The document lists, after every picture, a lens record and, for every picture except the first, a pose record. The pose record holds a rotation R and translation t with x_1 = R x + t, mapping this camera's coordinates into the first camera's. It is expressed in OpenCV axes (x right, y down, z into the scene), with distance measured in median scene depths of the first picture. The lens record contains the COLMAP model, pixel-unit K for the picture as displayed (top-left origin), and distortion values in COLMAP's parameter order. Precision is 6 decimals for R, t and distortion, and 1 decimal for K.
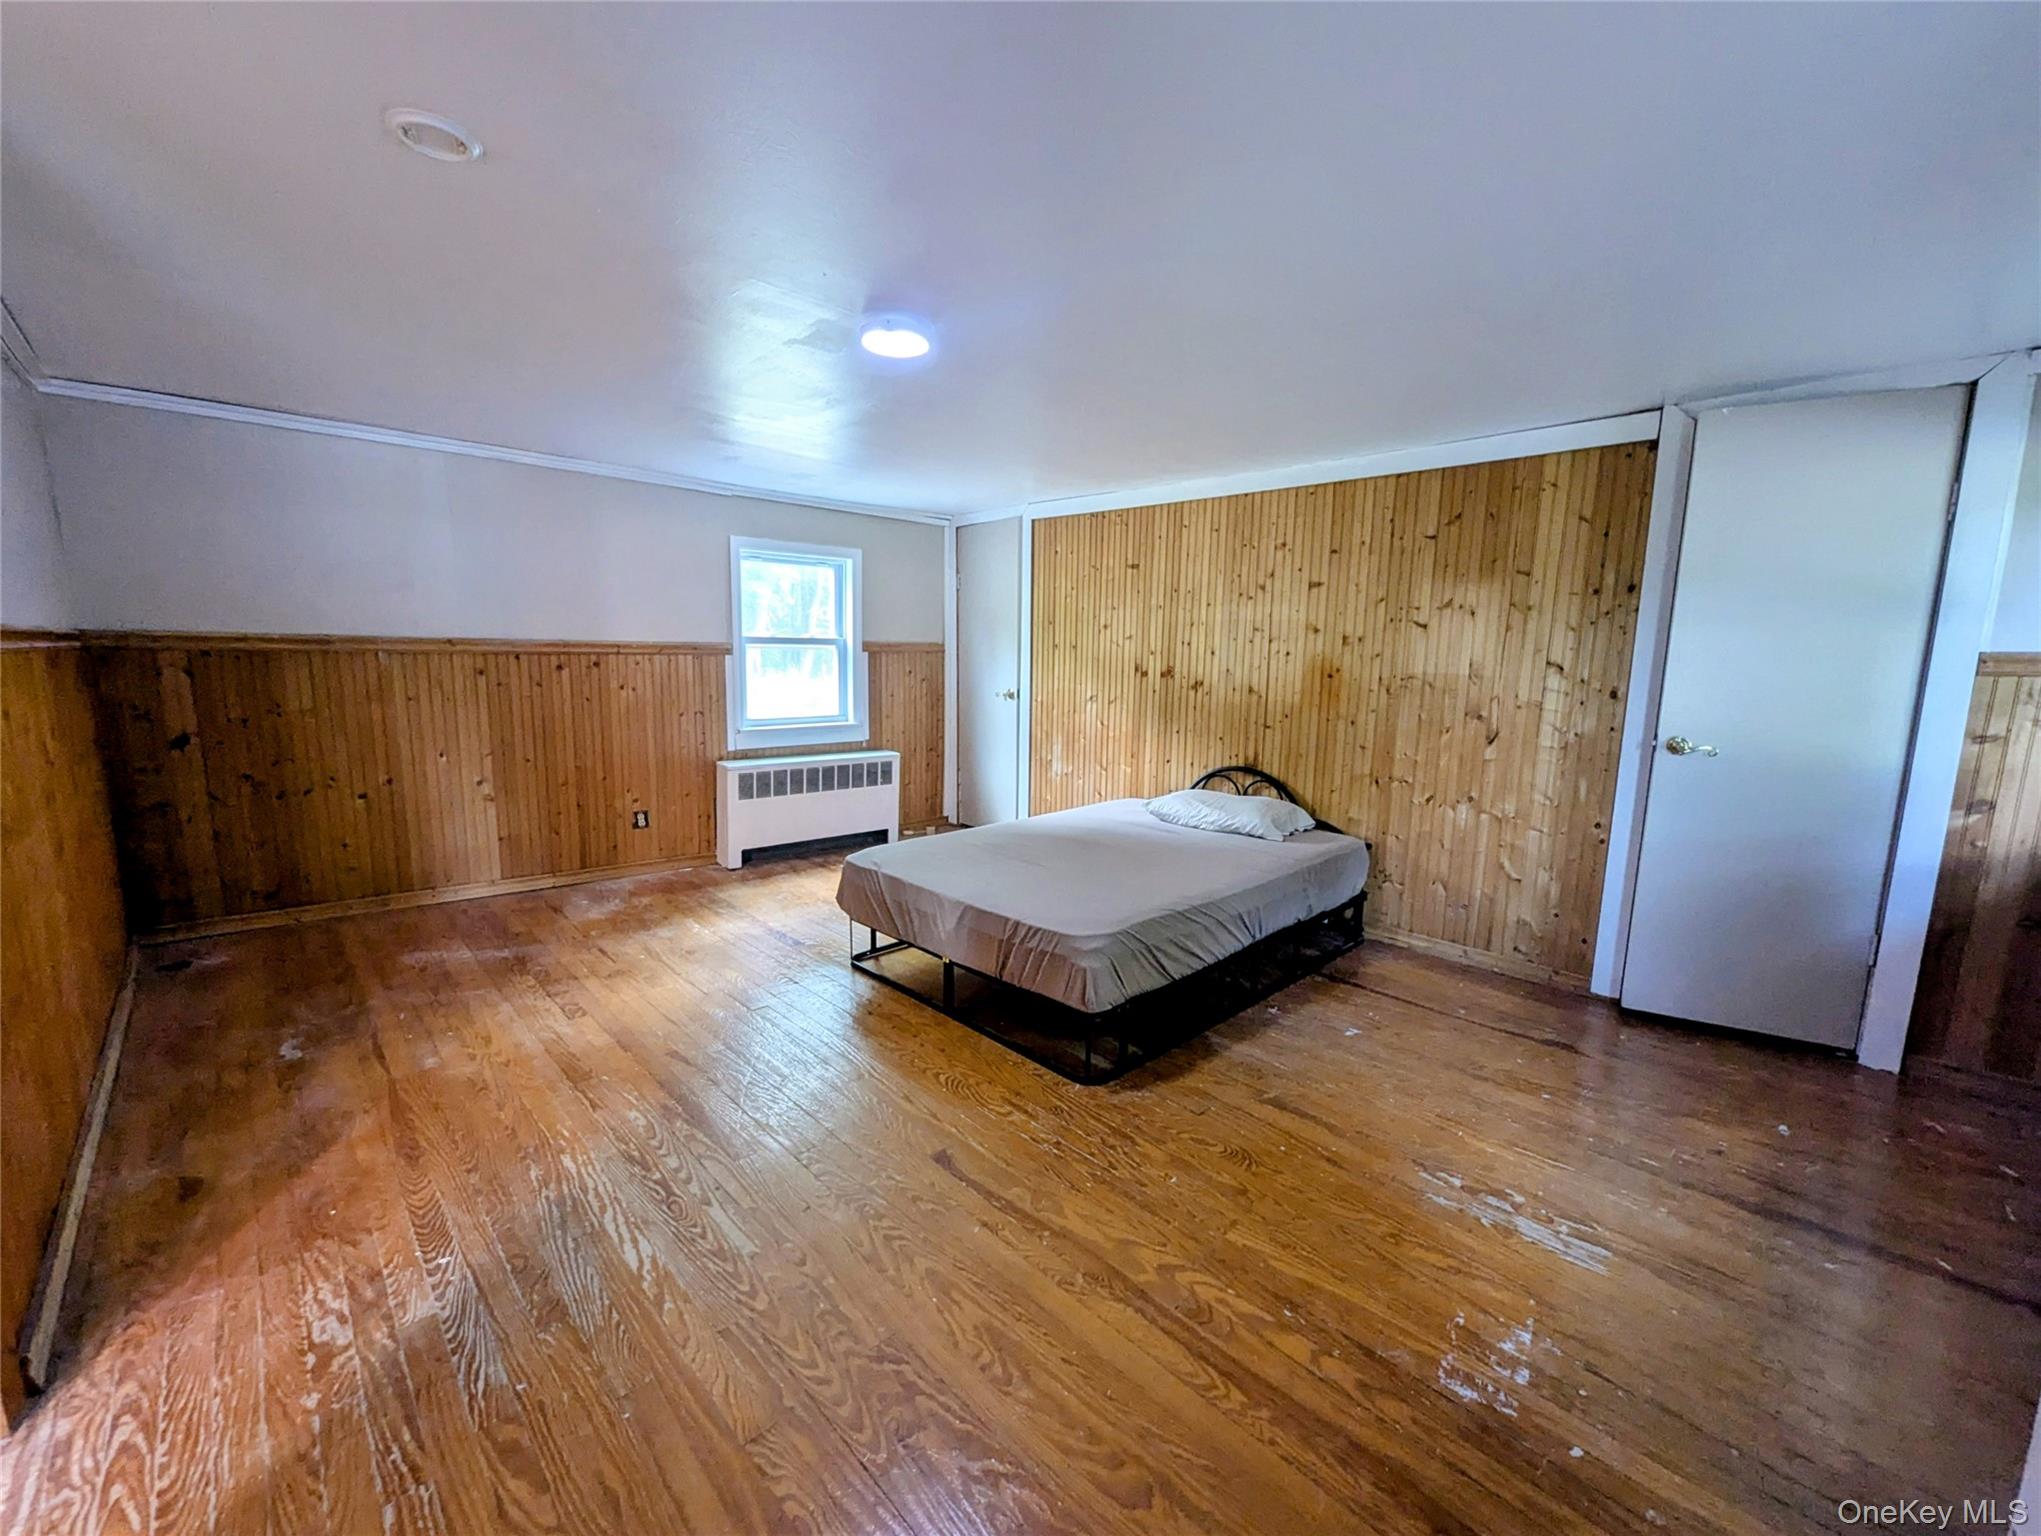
lens RADIAL K [[860.8, 0, 994.1], [0, 860.8, 776.2], [0, 0, 1]] dist [0.000092, -0.000202]
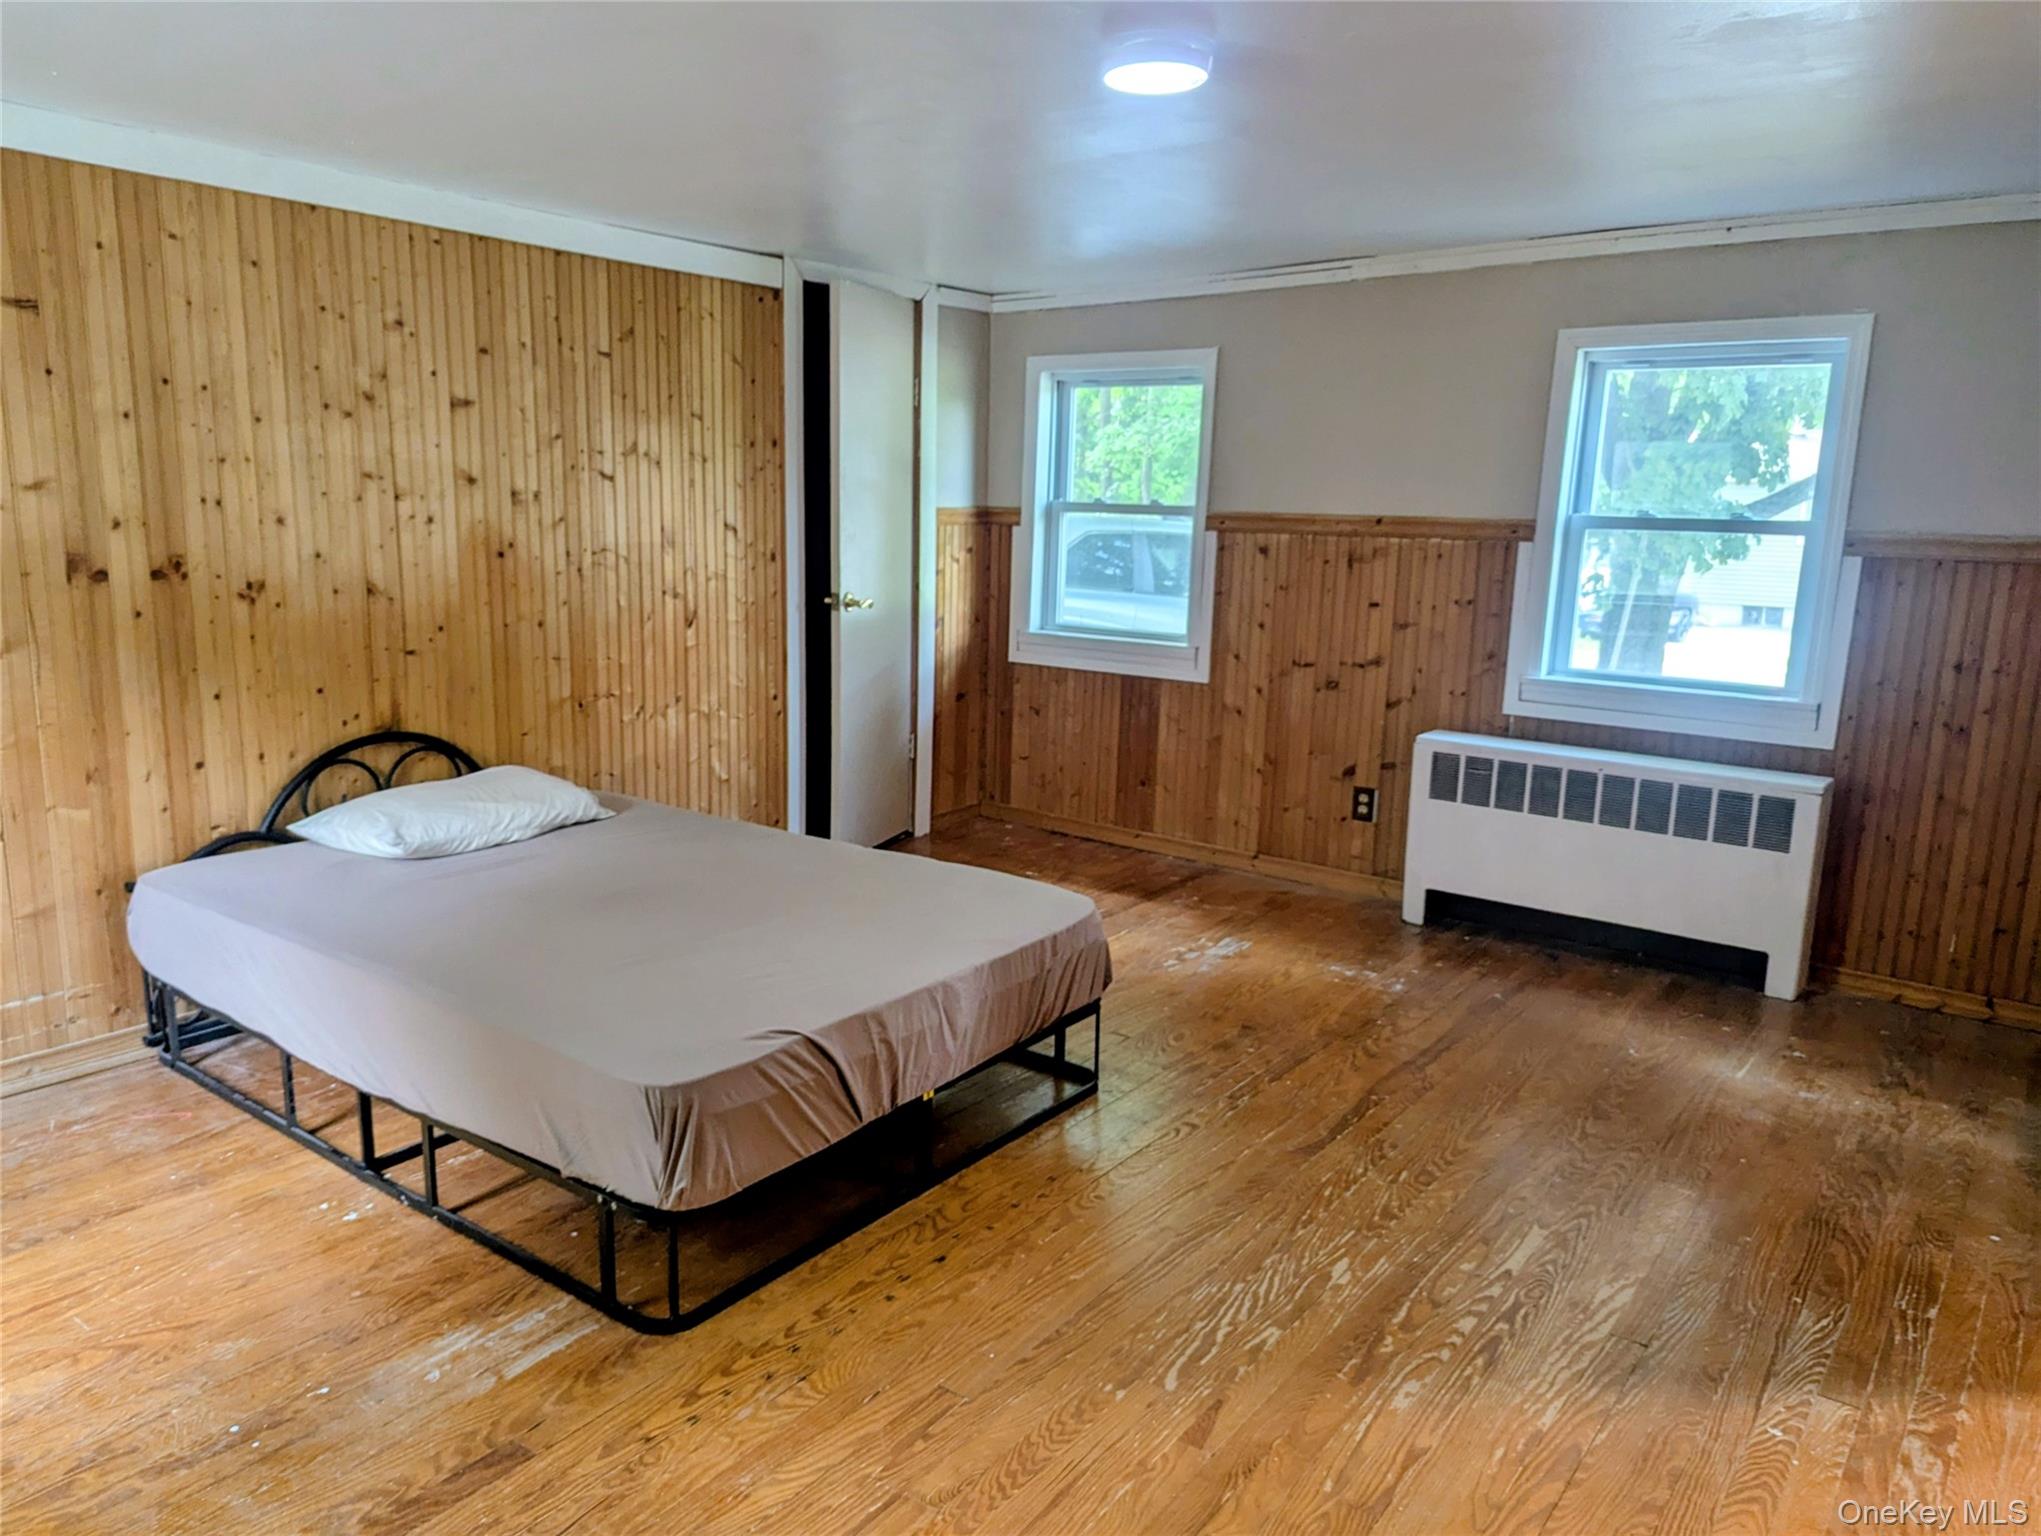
lens RADIAL K [[1441.5, 0, 1007.2], [0, 1441.5, 781.7], [0, 0, 1]] dist [0.063340, -0.051513]
pose [[-0.196025, -0.205385, 0.958849, -0.716935], [0.132499, 0.963305, 0.233427, -0.153212], [-0.971606, 0.172804, -0.161619, 0.830331]]
